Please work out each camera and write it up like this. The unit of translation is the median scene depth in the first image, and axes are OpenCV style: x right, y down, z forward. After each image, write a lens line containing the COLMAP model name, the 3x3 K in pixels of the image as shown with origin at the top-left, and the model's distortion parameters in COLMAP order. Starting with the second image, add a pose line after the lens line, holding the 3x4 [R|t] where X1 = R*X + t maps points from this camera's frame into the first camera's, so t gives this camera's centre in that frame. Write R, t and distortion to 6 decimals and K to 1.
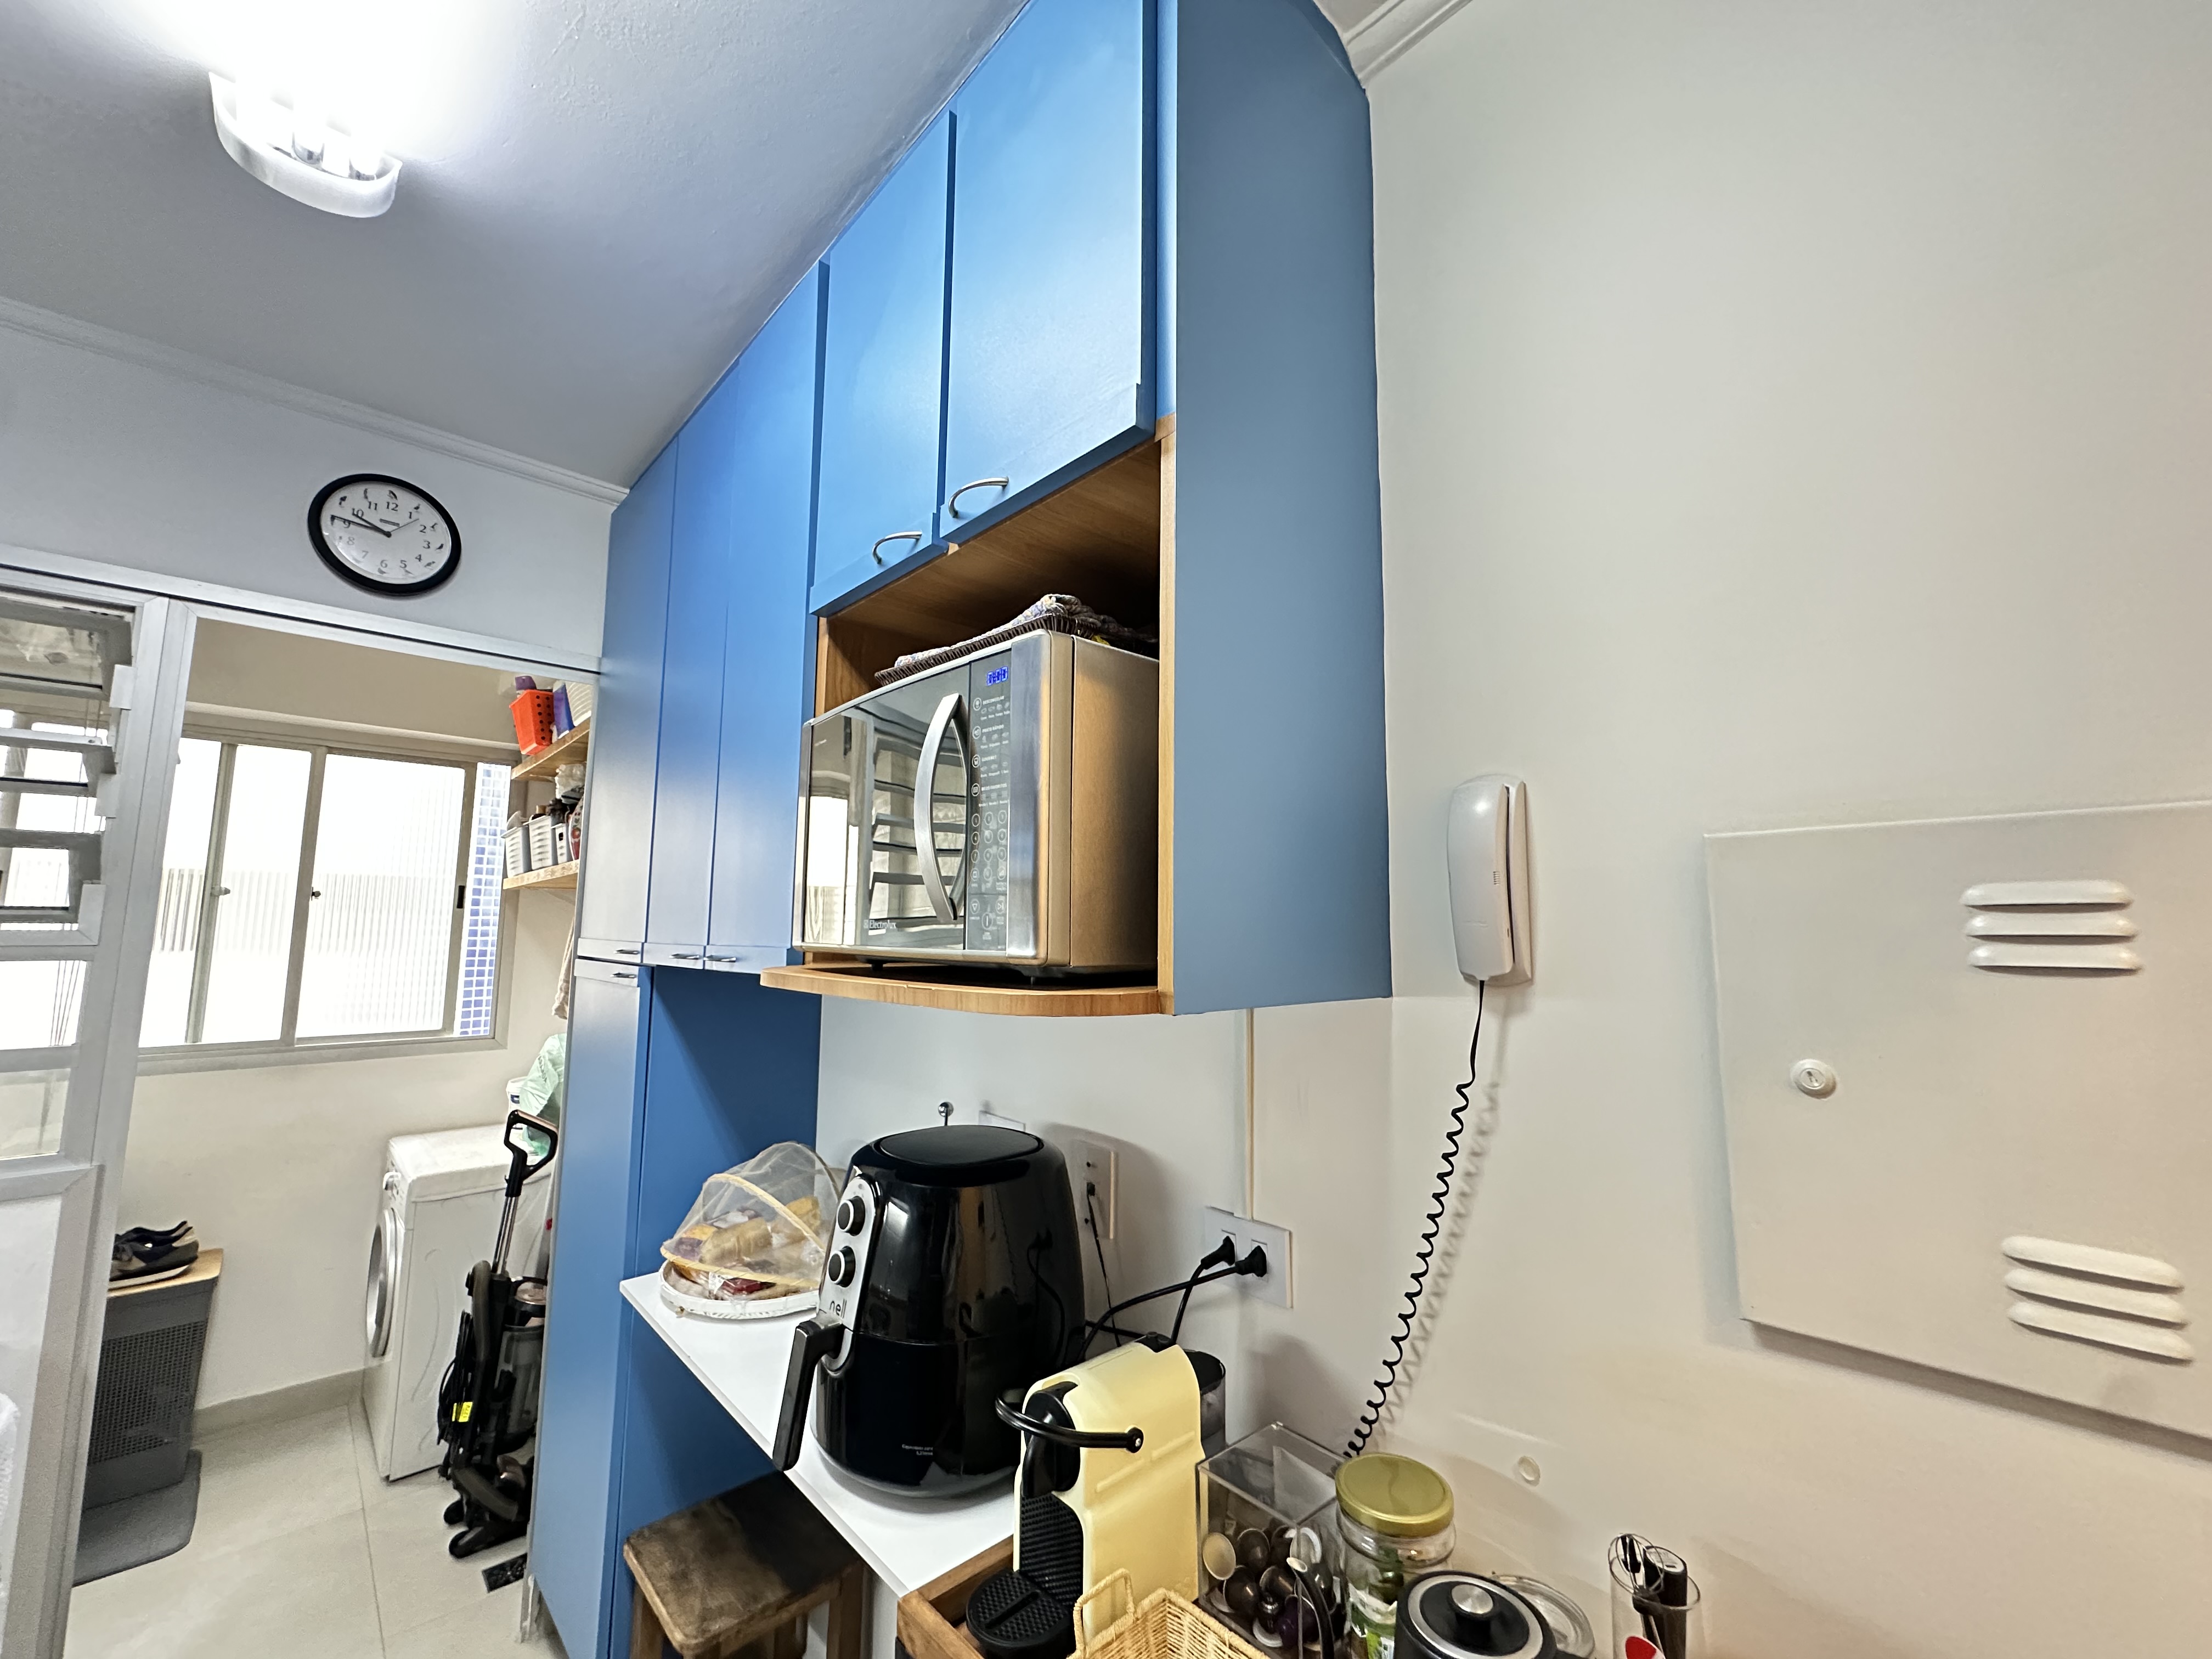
lens RADIAL K [[882.5, 0, 1108.0], [0, 882.5, 827.4], [0, 0, 1]] dist [-0.001089, 0.000190]
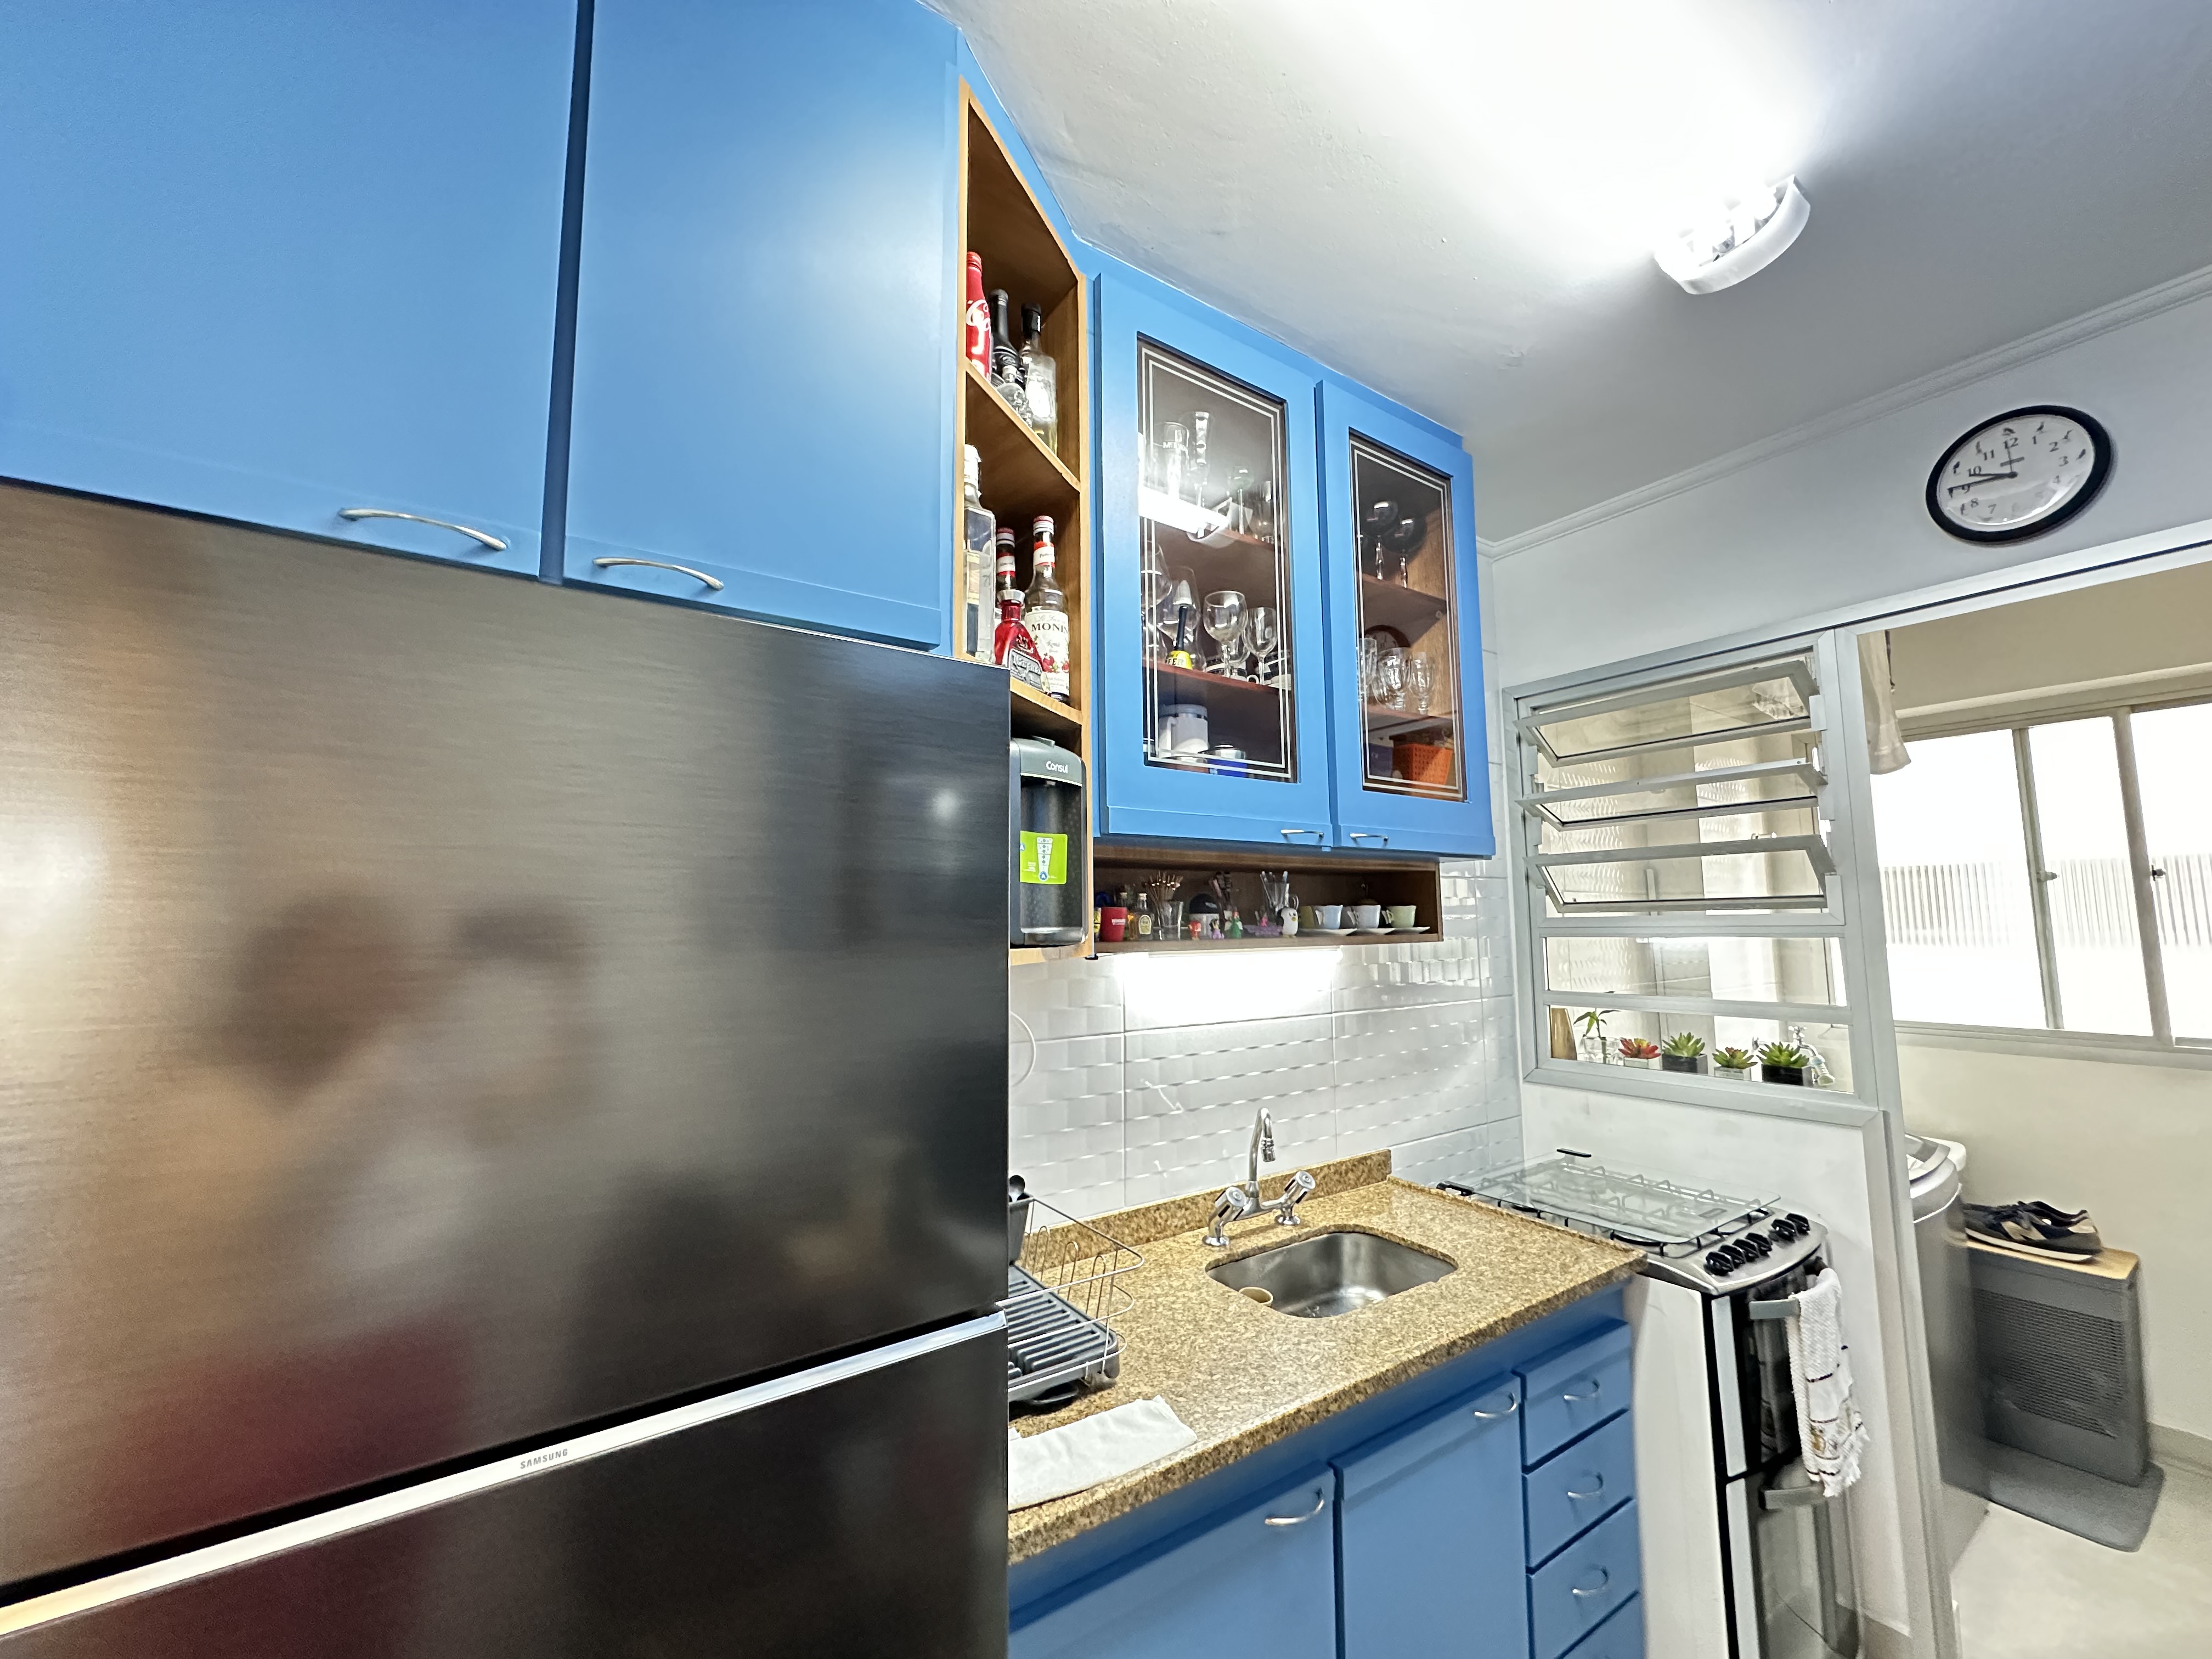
lens RADIAL K [[882.5, 0, 1108.0], [0, 882.5, 827.4], [0, 0, 1]] dist [-0.001089, 0.000190]
pose [[-0.149032, -0.116002, -0.982005, 0.168585], [0.120127, 0.983616, -0.134423, 0.034381], [0.981508, -0.137999, -0.132655, 0.148997]]
